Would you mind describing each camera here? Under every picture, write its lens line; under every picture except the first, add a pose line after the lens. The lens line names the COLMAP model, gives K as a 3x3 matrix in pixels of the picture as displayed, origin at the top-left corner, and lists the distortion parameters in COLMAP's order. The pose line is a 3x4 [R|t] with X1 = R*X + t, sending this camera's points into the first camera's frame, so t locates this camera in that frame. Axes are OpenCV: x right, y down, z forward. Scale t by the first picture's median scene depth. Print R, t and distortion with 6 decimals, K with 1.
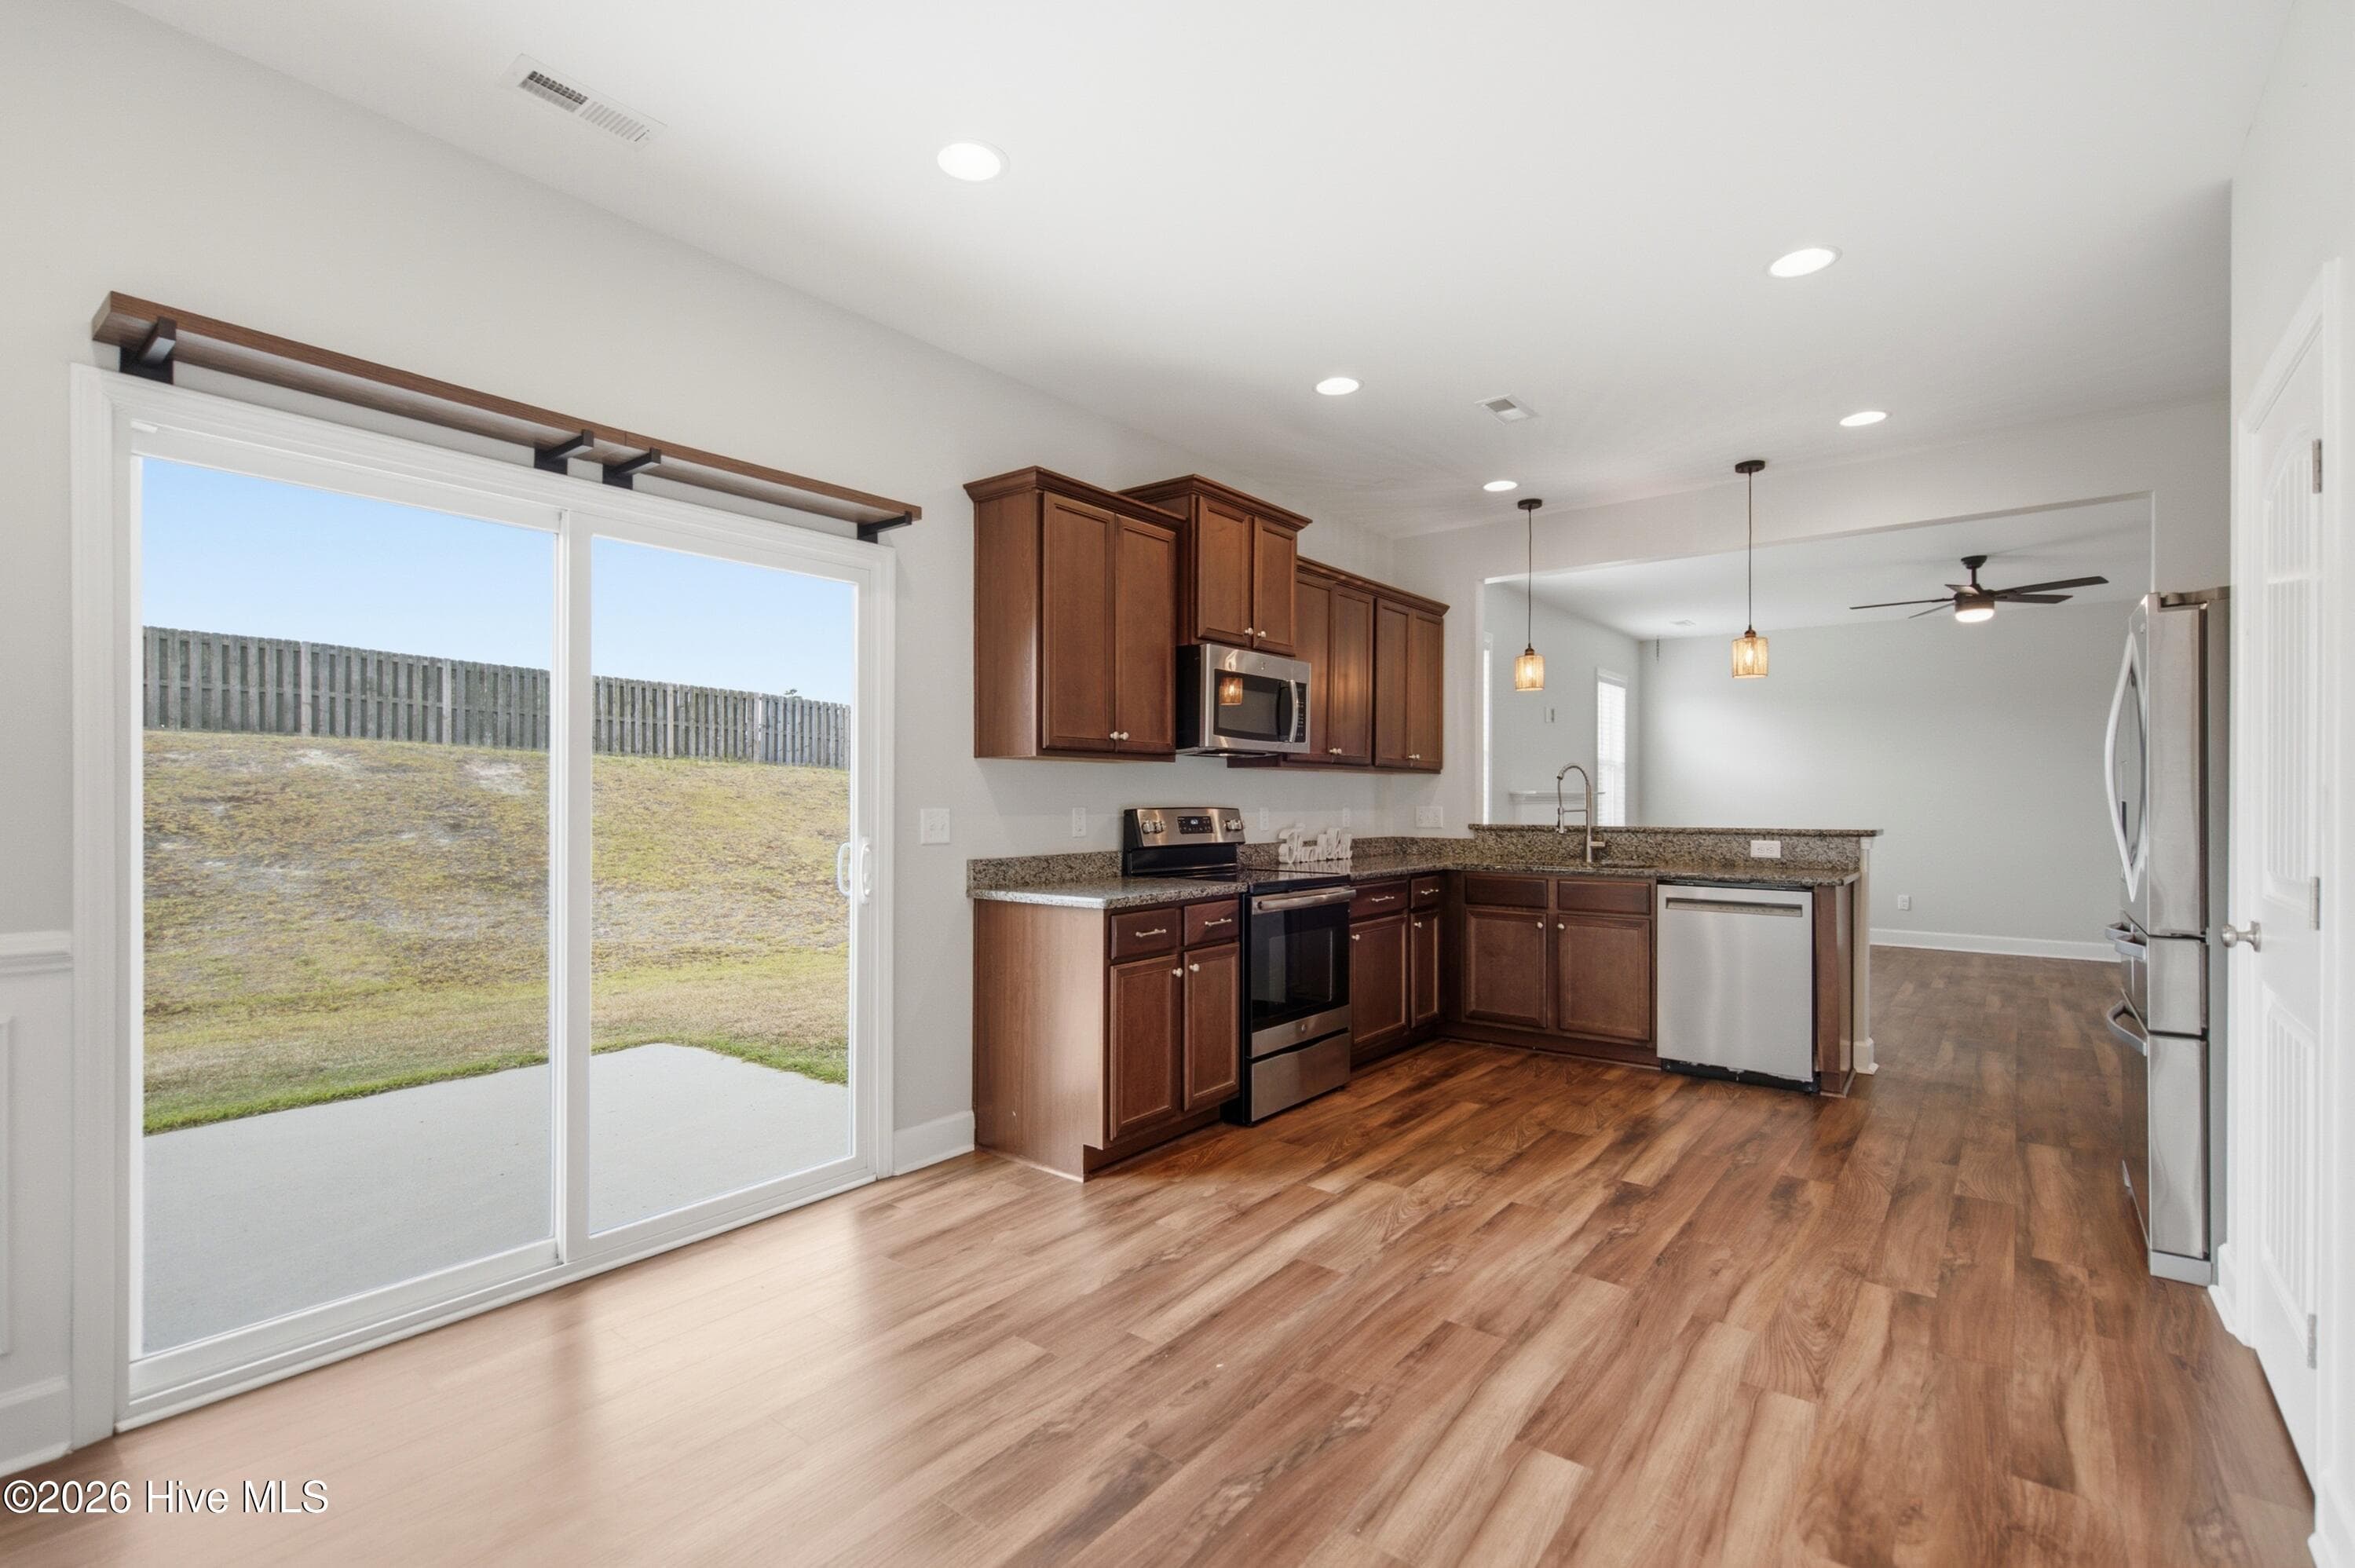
lens RADIAL K [[1076.4, 0, 1177.5], [0, 1076.4, 784.0], [0, 0, 1]] dist [0.001580, 0.000274]
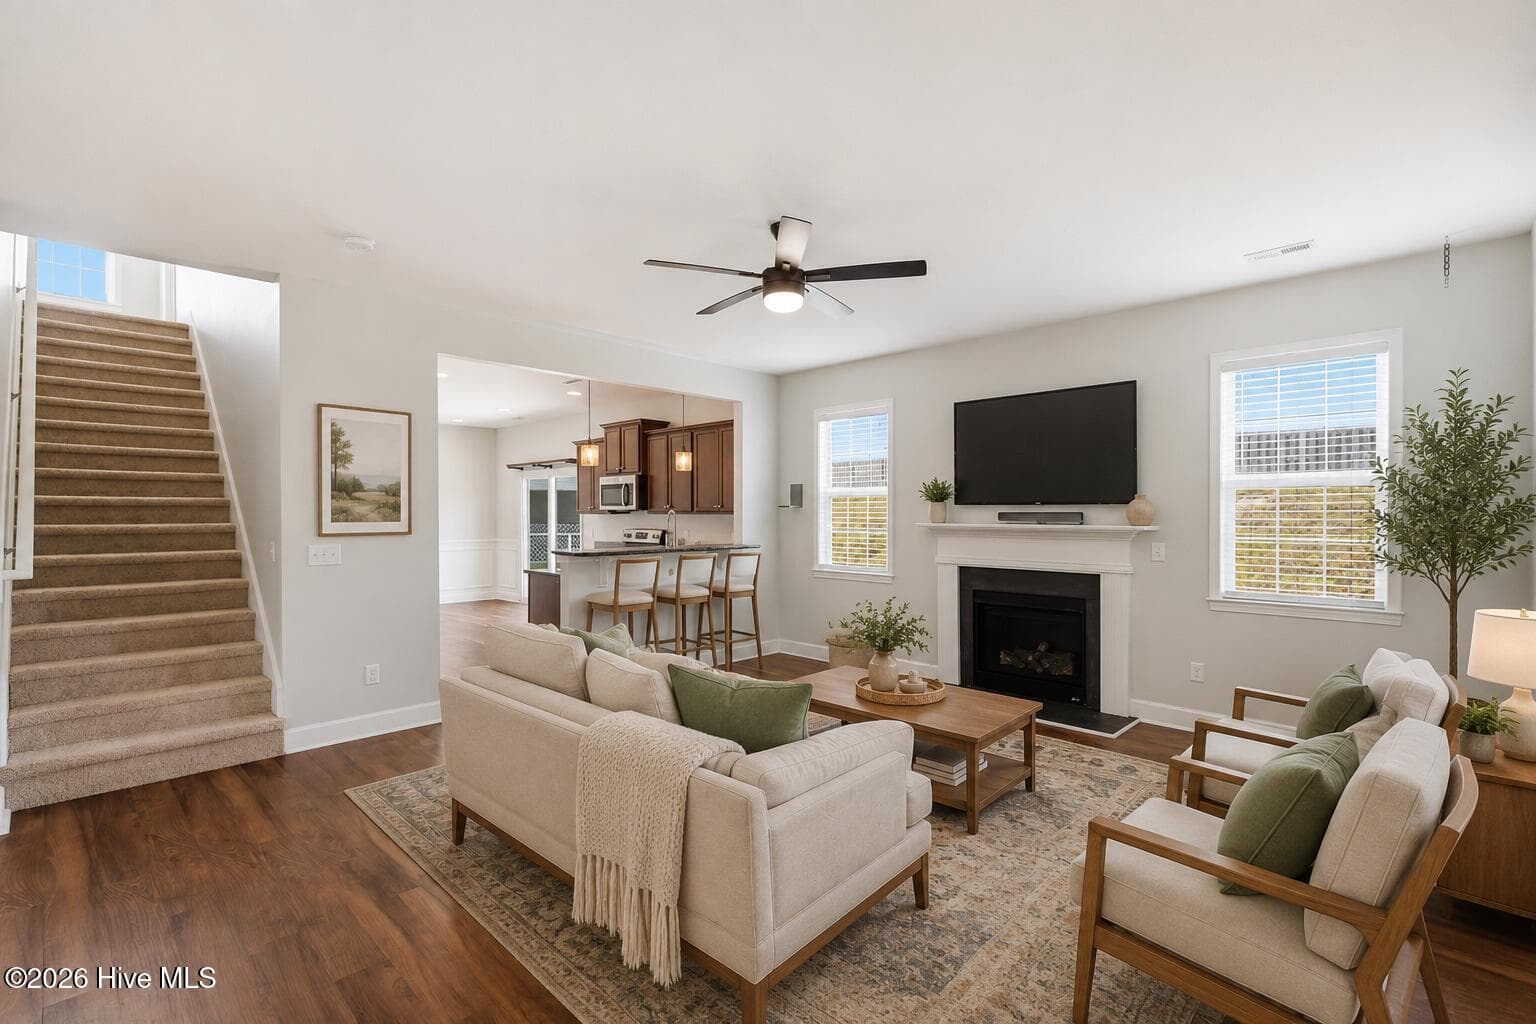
lens RADIAL K [[733.9, 0, 791.2], [0, 733.9, 513.4], [0, 0, 1]] dist [-0.023086, 0.000277]
pose [[-0.095556, -0.000479, -0.995424, 2.204415], [0.009052, 0.999958, -0.001350, -0.015640], [0.995383, -0.009140, -0.095548, 1.844245]]
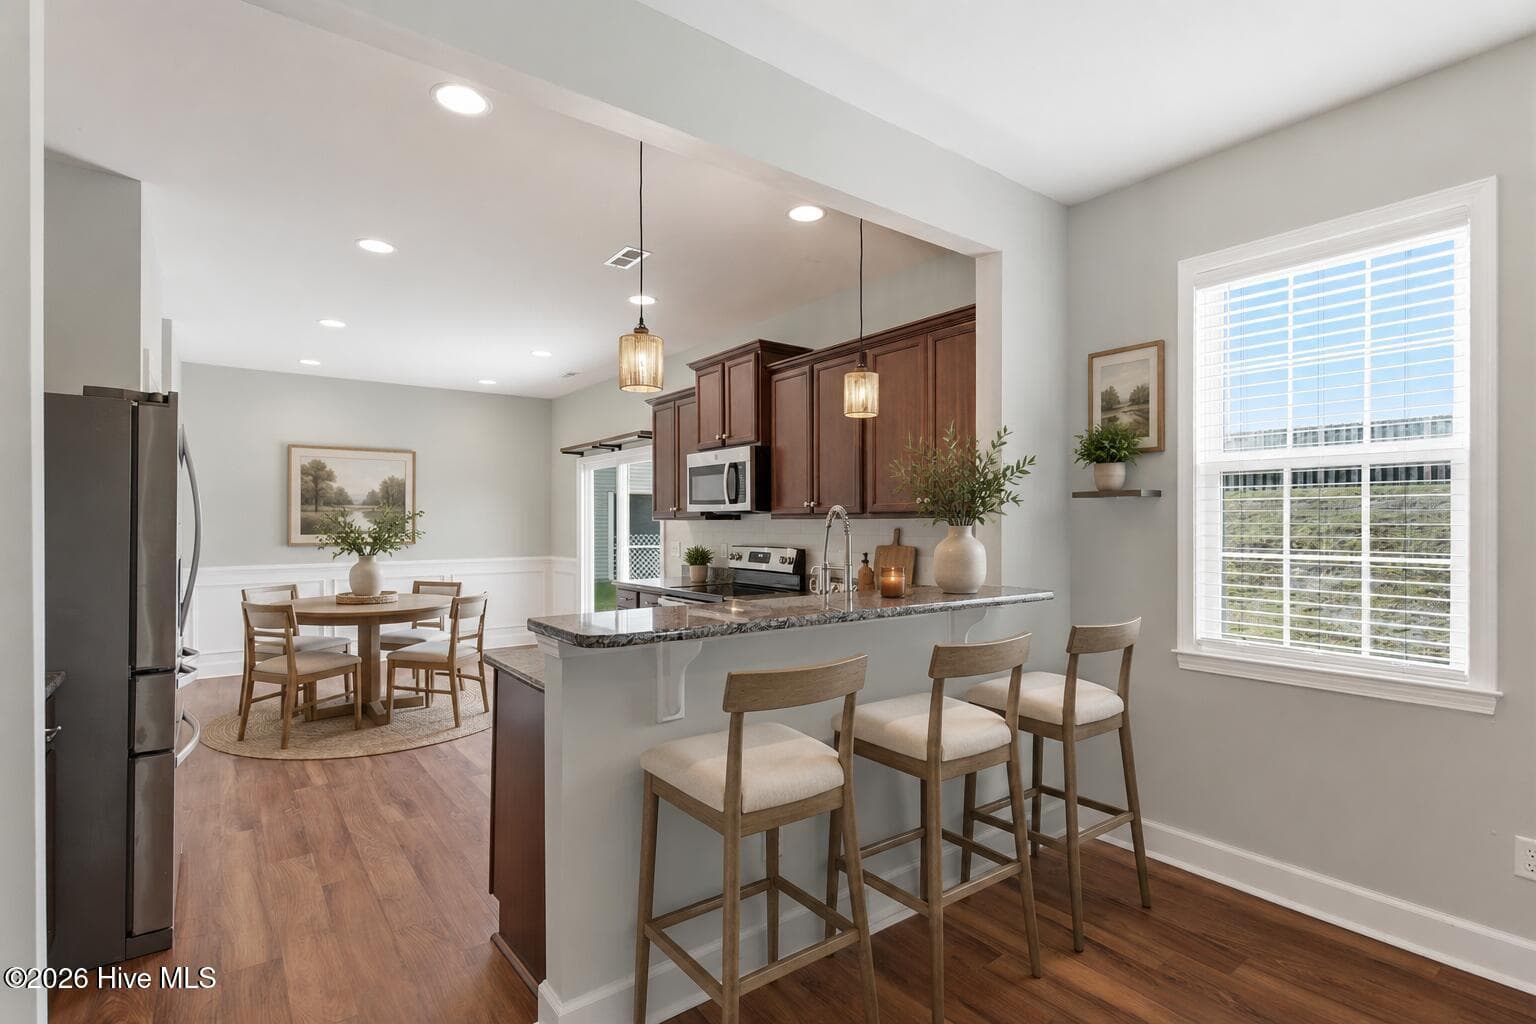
lens RADIAL K [[733.9, 0, 791.2], [0, 733.9, 513.4], [0, 0, 1]] dist [-0.023086, 0.000277]
pose [[-0.236122, -0.013215, -0.971634, 1.238810], [0.008935, 0.999836, -0.015770, -0.010711], [0.971682, -0.012405, -0.235965, 1.527880]]
